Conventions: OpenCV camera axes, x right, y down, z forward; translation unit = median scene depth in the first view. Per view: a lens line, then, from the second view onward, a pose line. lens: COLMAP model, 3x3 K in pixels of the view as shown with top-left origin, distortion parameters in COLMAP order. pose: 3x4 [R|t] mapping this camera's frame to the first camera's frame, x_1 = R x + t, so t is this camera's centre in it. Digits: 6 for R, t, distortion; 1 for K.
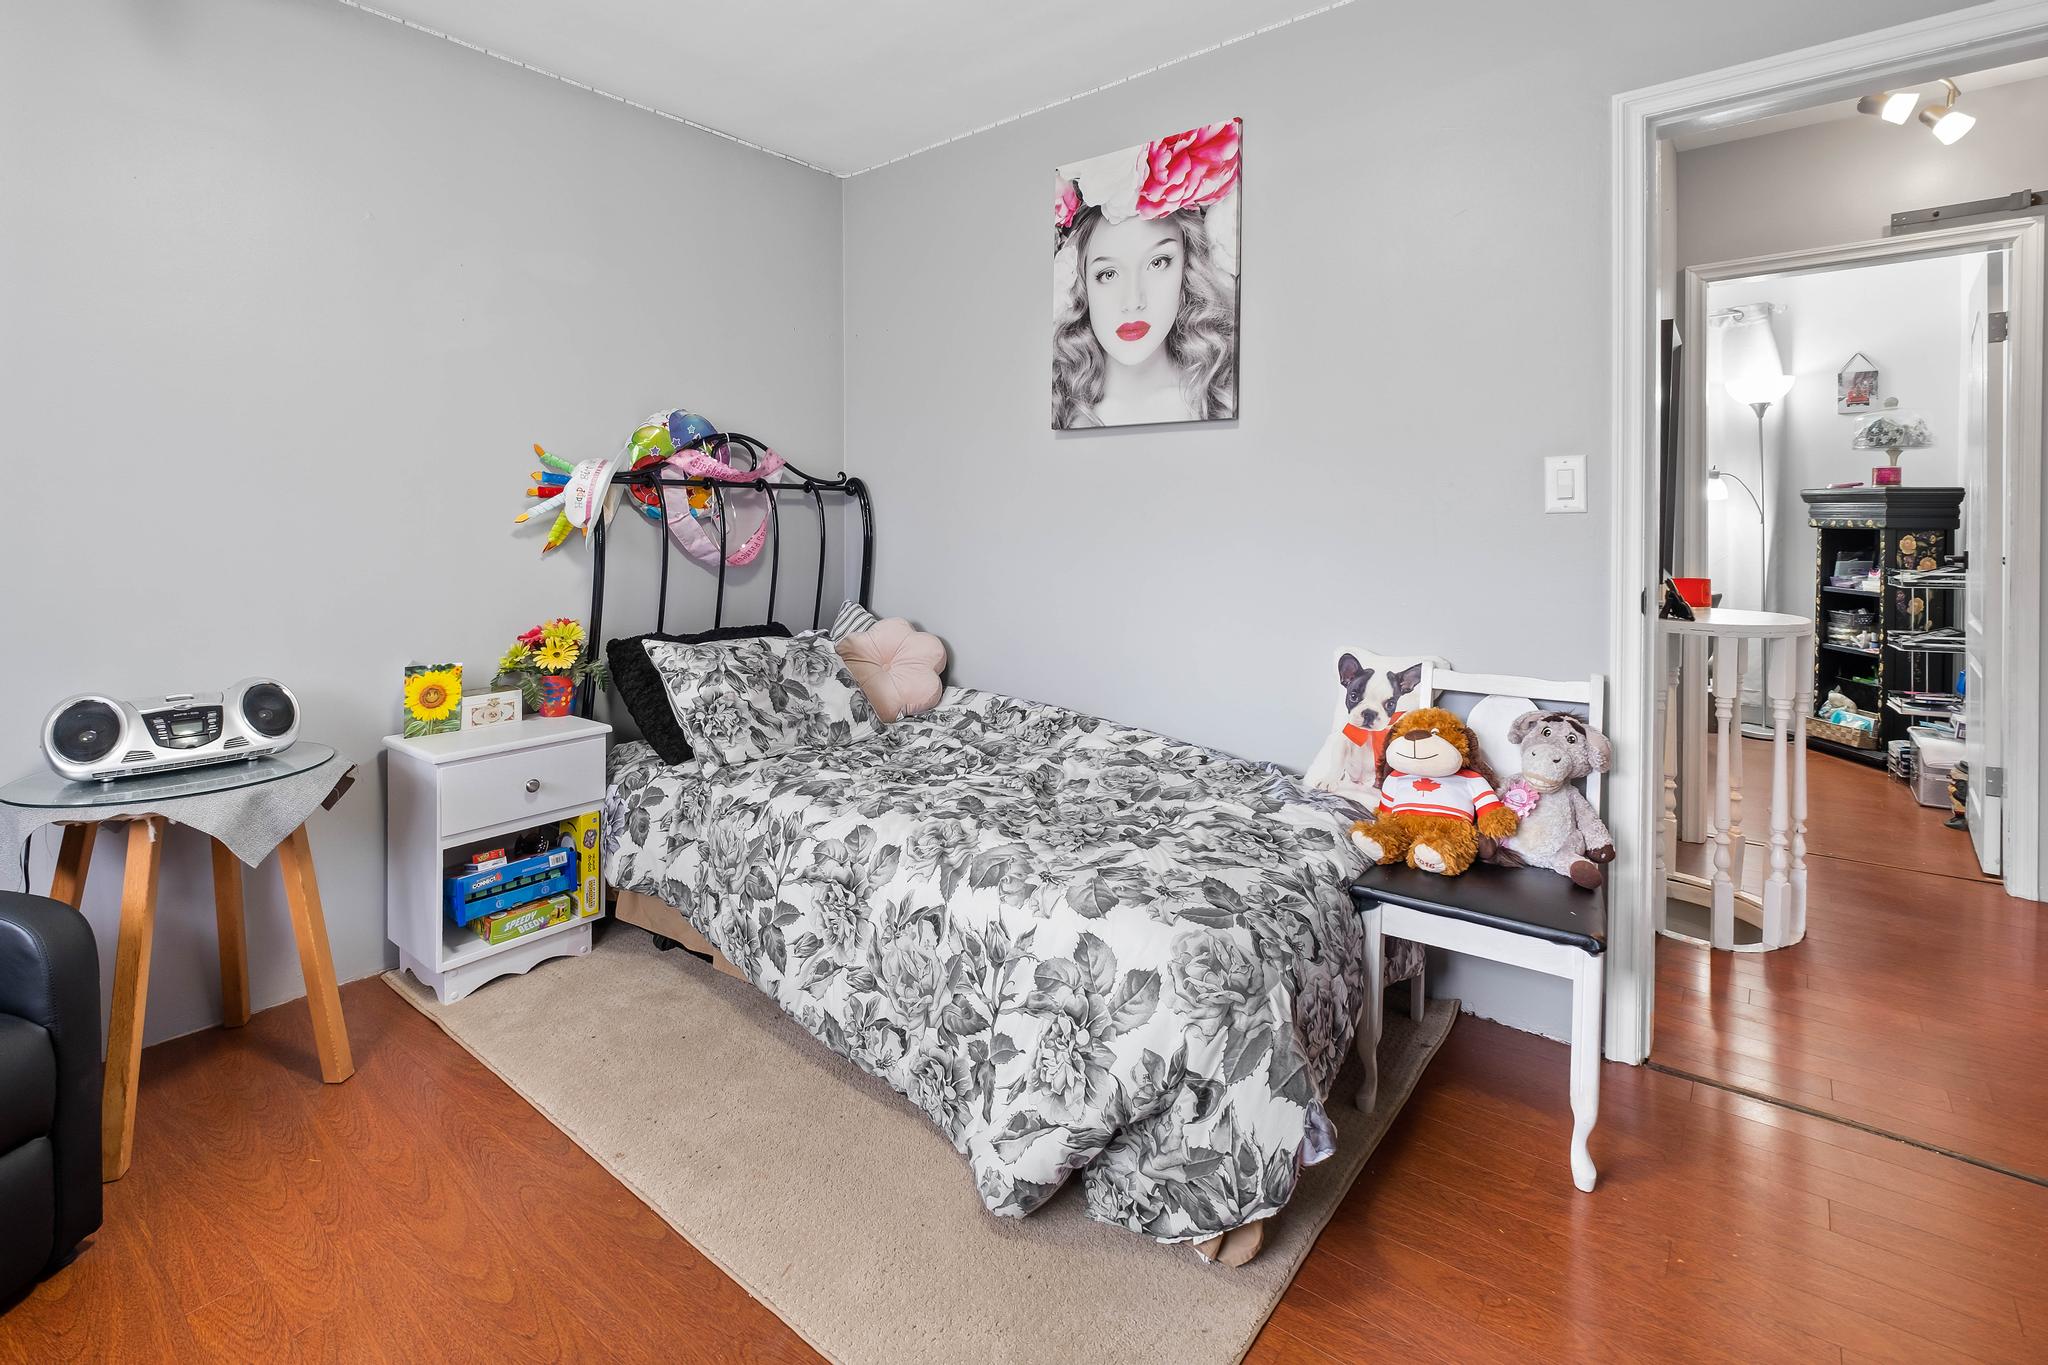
lens RADIAL K [[931.8, 0, 1024.0], [0, 931.8, 682.5], [0, 0, 1]] dist [0.017957, -0.000009]
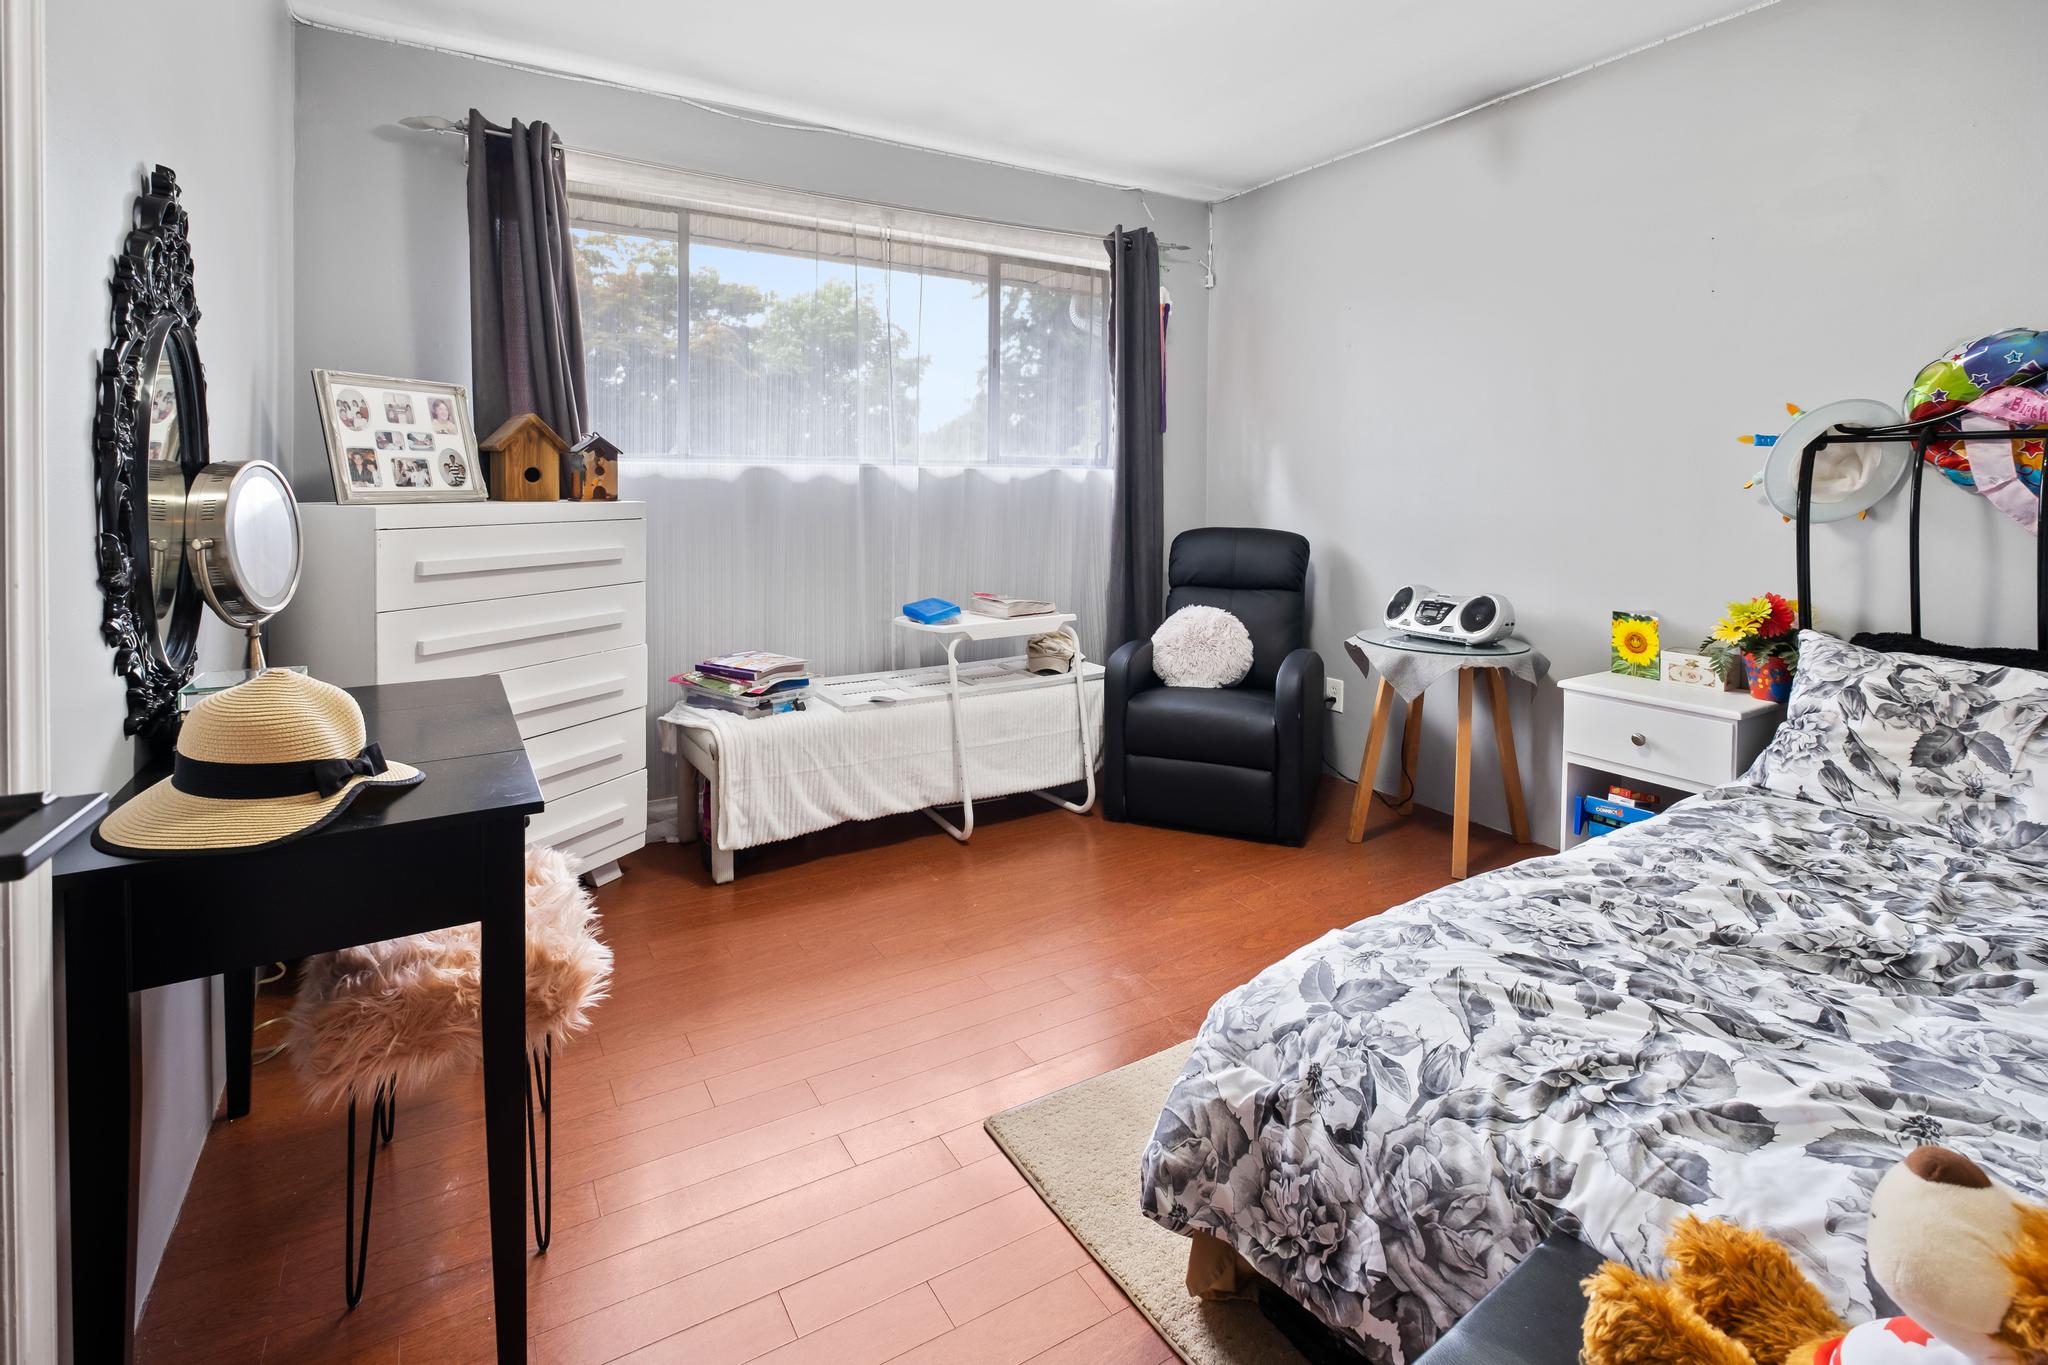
lens RADIAL K [[931.8, 0, 1024.0], [0, 931.8, 682.5], [0, 0, 1]] dist [0.017957, -0.000009]
pose [[-0.330109, 0.198707, -0.922791, 1.417727], [-0.169518, 0.949220, 0.265039, -0.241472], [0.928596, 0.243922, -0.279662, 1.341779]]
